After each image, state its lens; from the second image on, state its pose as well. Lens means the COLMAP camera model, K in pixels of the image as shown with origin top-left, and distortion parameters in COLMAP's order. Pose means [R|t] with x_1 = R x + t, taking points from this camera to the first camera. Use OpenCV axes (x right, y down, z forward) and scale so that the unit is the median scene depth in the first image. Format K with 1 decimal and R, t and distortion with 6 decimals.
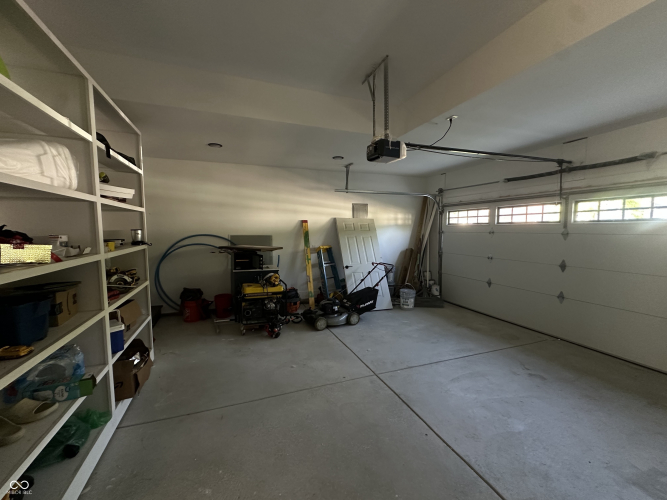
lens RADIAL K [[273.8, 0, 334.0], [0, 273.8, 249.9], [0, 0, 1]] dist [-0.002905, 0.000549]
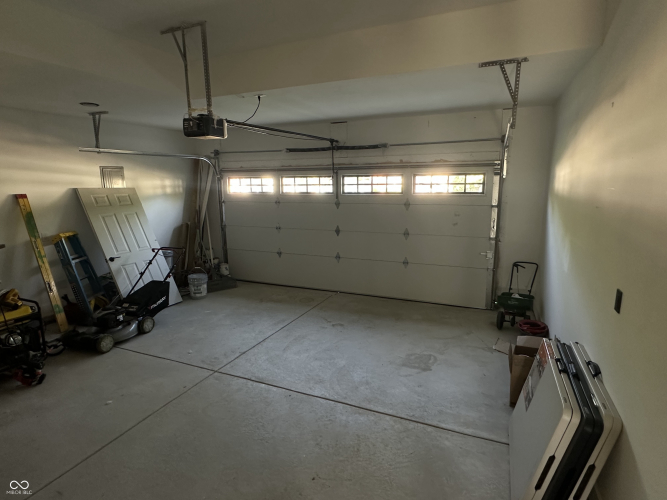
lens RADIAL K [[365.2, 0, 332.8], [0, 365.2, 249.8], [0, 0, 1]] dist [-0.001562, 0.001482]
pose [[0.708159, -0.137206, 0.692593, -0.243074], [0.064659, 0.989417, 0.129896, -0.058034], [-0.703086, -0.047204, 0.709536, -0.091218]]
